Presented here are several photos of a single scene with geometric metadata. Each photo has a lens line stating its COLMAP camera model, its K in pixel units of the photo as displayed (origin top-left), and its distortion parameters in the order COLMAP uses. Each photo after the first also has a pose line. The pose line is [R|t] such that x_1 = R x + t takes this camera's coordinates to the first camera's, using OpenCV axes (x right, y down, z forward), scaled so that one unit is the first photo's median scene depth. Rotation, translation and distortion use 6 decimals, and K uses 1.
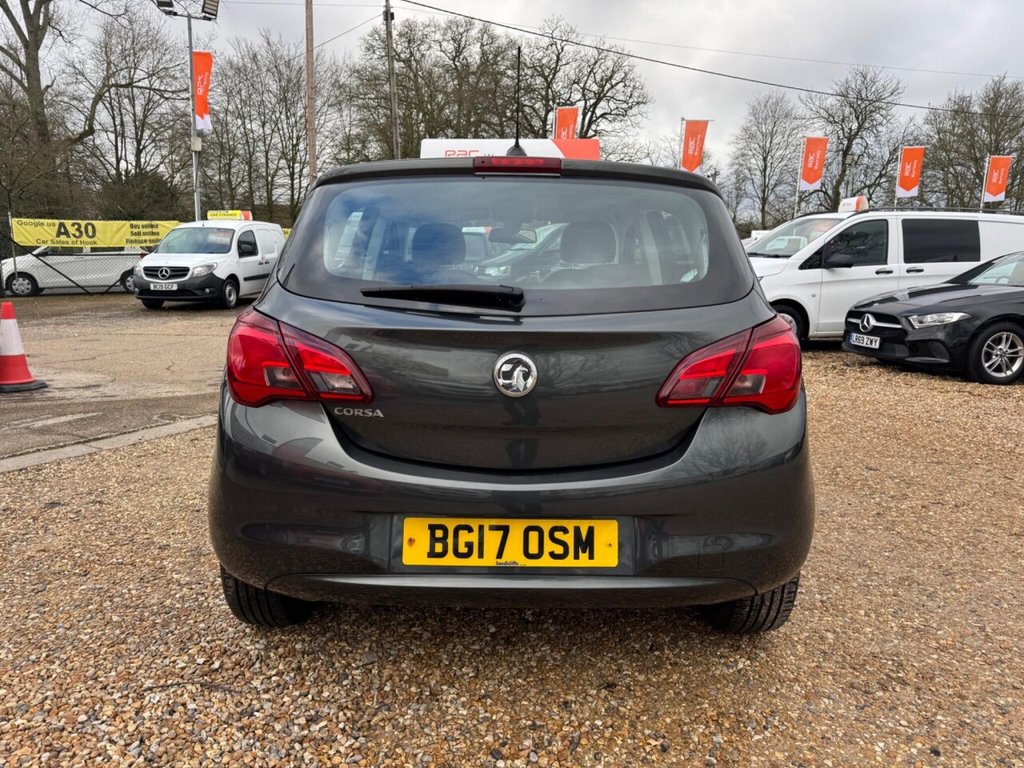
lens RADIAL K [[727.1, 0, 516.2], [0, 727.1, 386.2], [0, 0, 1]] dist [0.027160, -0.028024]
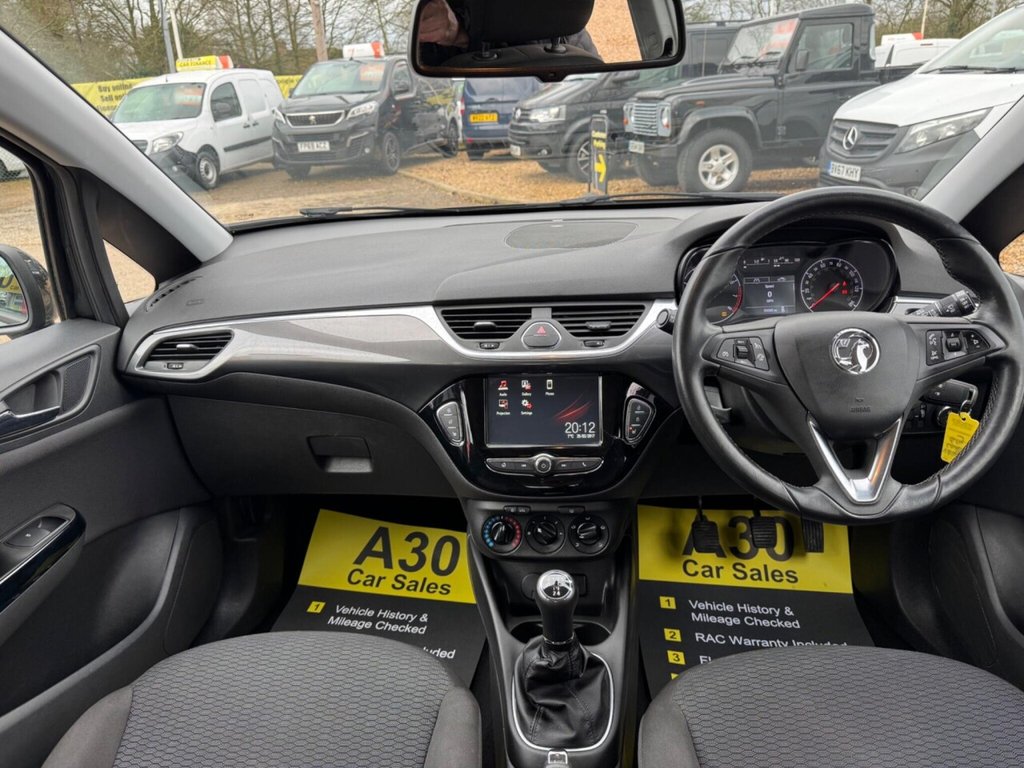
lens RADIAL K [[727.1, 0, 510.5], [0, 727.1, 381.7], [0, 0, 1]] dist [0.027160, -0.028024]
pose [[0.995025, -0.031585, -0.094488, -0.001177], [0.049829, 0.979042, 0.197471, -0.038095], [0.086271, -0.201197, 0.975744, 0.191658]]
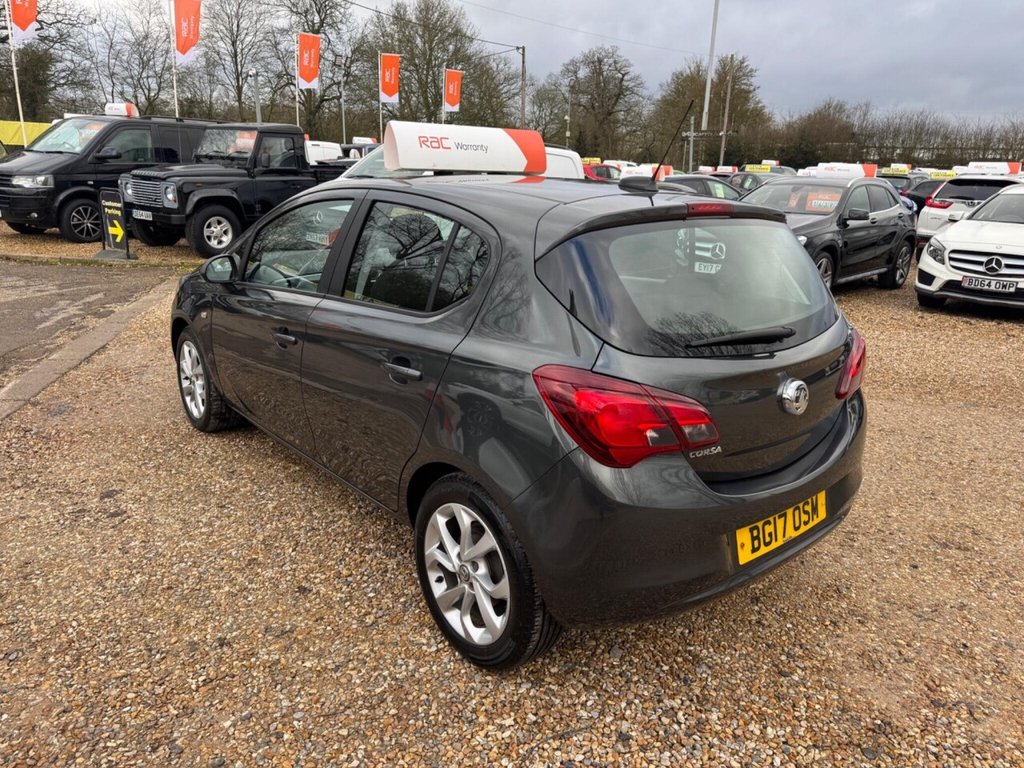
lens RADIAL K [[725.8, 0, 514.2], [0, 725.8, 391.5], [0, 0, 1]] dist [0.012766, -0.012524]
pose [[0.769556, -0.172071, 0.614960, -0.121799], [0.078038, 0.981135, 0.176873, -0.030568], [-0.633793, -0.088123, 0.768466, 0.034459]]
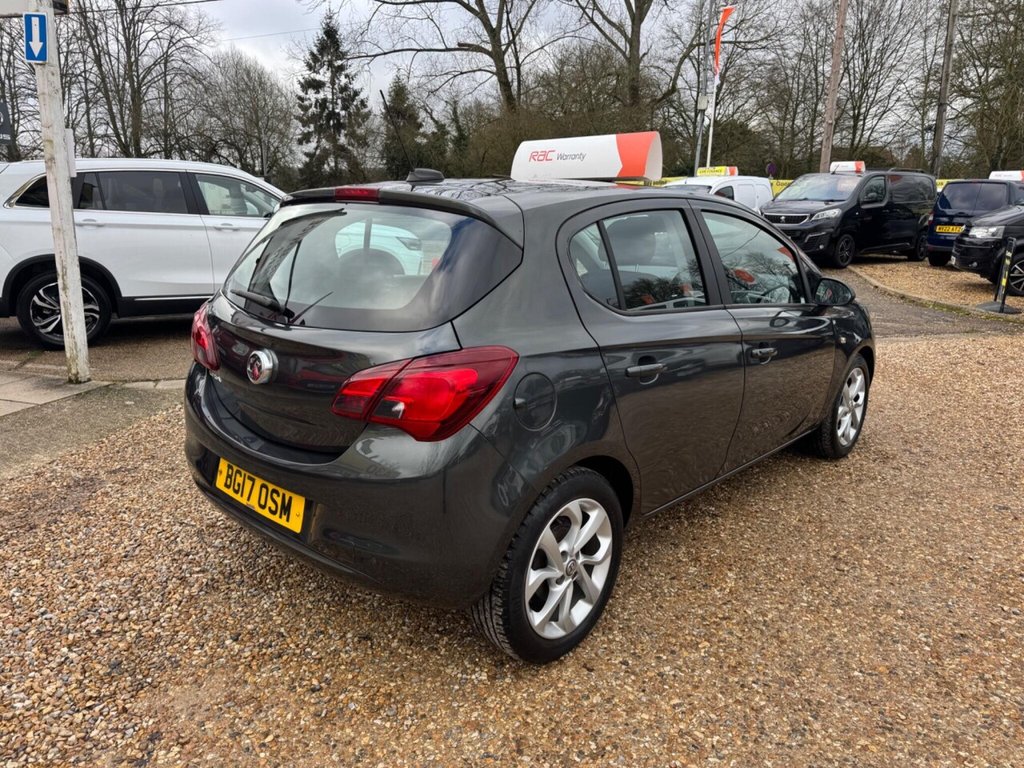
lens RADIAL K [[725.8, 0, 507.6], [0, 725.8, 381.2], [0, 0, 1]] dist [0.012766, -0.012524]
pose [[0.729074, 0.167945, -0.663510, 0.124974], [-0.123557, 0.985796, 0.113754, -0.020497], [0.673190, -0.000954, 0.739469, 0.034549]]
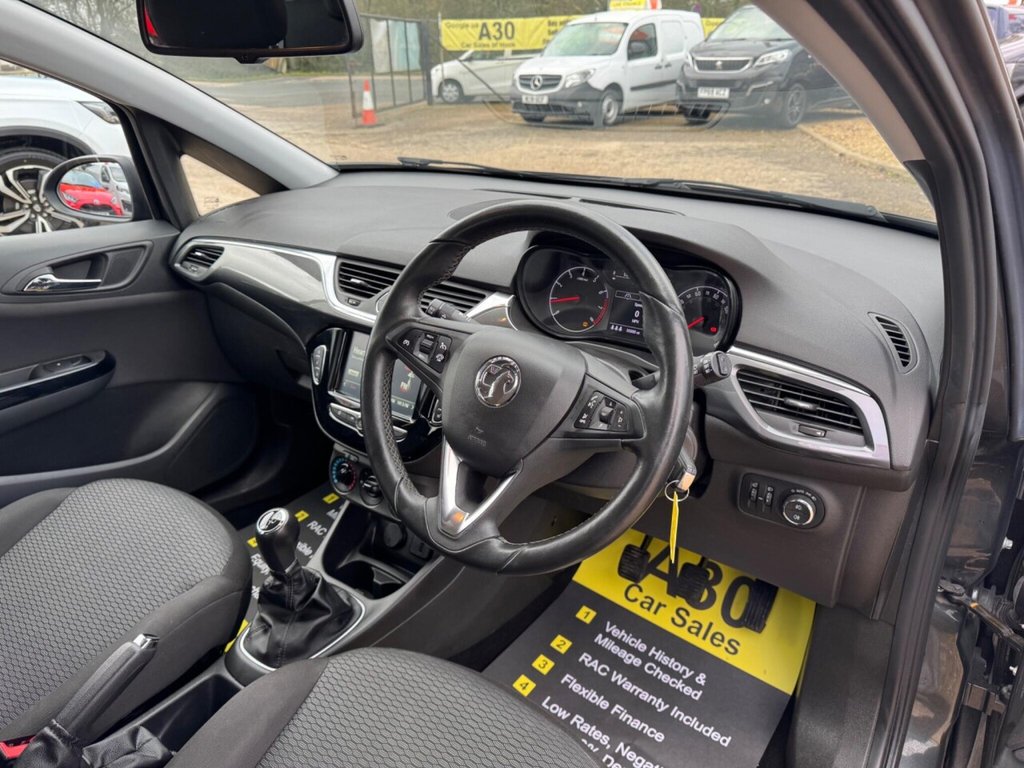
lens RADIAL K [[727.1, 0, 516.7], [0, 727.1, 374.8], [0, 0, 1]] dist [0.027160, -0.028024]
pose [[0.806875, 0.221999, -0.547421, 0.037818], [-0.084799, 0.960629, 0.264578, -0.041218], [0.584604, -0.167061, 0.793933, 0.205910]]
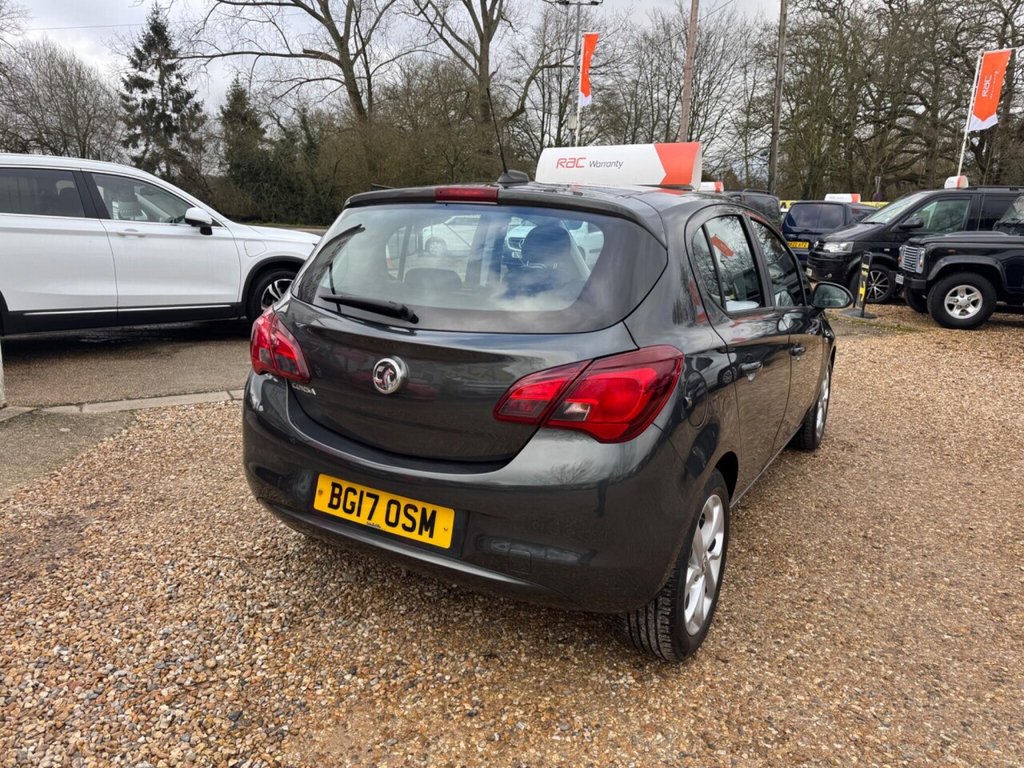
lens RADIAL K [[727.1, 0, 515.8], [0, 727.1, 379.8], [0, 0, 1]] dist [0.027160, -0.028024]
pose [[0.860517, 0.128759, -0.492880, 0.082211], [-0.109856, 0.991669, 0.067266, -0.011996], [0.497435, -0.003738, 0.867493, 0.004292]]
